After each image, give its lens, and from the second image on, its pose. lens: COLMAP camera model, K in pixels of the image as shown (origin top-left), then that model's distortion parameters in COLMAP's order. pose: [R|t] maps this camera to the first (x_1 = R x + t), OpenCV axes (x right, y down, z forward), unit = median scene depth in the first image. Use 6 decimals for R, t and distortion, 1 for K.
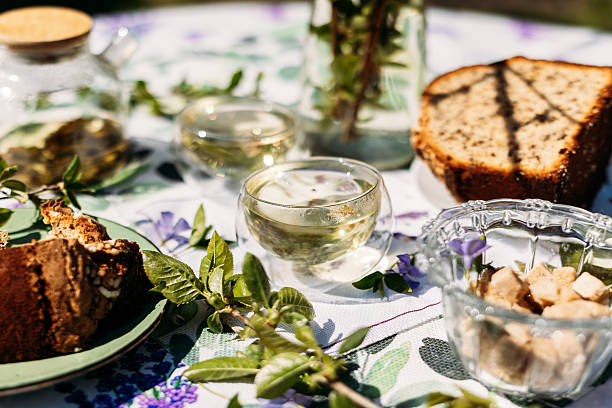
lens RADIAL K [[916.4, 0, 303.7], [0, 916.4, 203.8], [0, 0, 1]] dist [-0.011653, 0.000000]
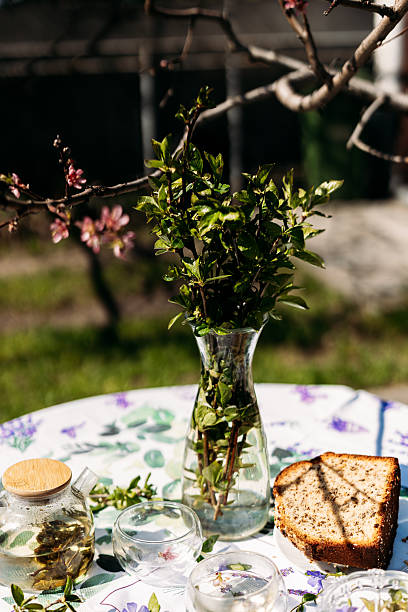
lens RADIAL K [[843.1, 0, 202.5], [0, 843.1, 306.9], [0, 0, 1]] dist [-0.018397, 0.000000]
pose [[0.974225, -0.099598, 0.202402, -0.263587], [0.132749, 0.978568, -0.157426, -0.230580], [-0.182384, 0.180237, 0.966566, -0.425082]]
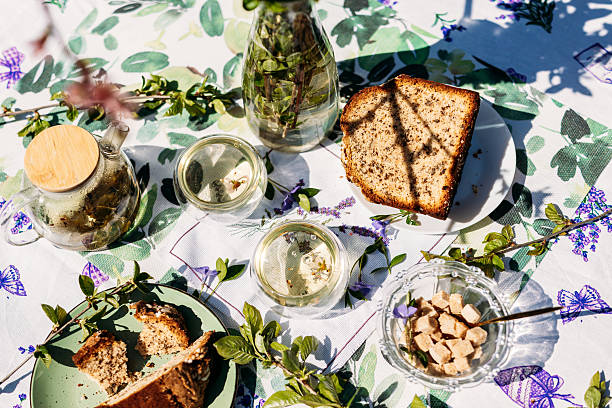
lens RADIAL K [[842.9, 0, 310.5], [0, 842.9, 203.3], [0, 0, 1]] dist [0.005715, 0.000000]
pose [[0.965807, -0.248343, 0.074452, -0.048197], [0.159050, 0.794320, 0.586309, -0.867847], [-0.204744, -0.554420, 0.806659, -0.116600]]
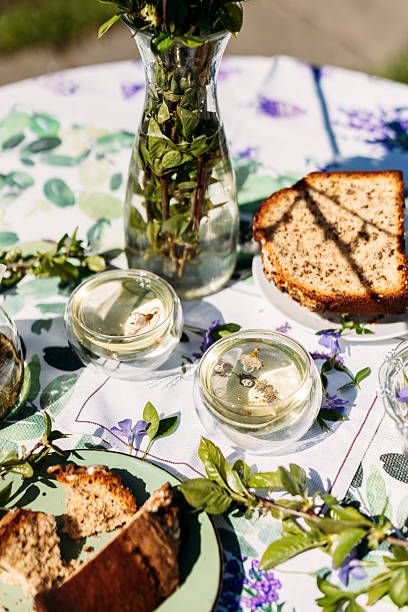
lens RADIAL K [[916.4, 0, 212.1], [0, 916.4, 295.2], [0, 0, 1]] dist [-0.011653, 0.000000]
pose [[0.870050, -0.343304, 0.353773, -0.405464], [0.240541, 0.922066, 0.303206, -0.458398], [-0.430294, -0.178707, 0.884822, -0.045408]]
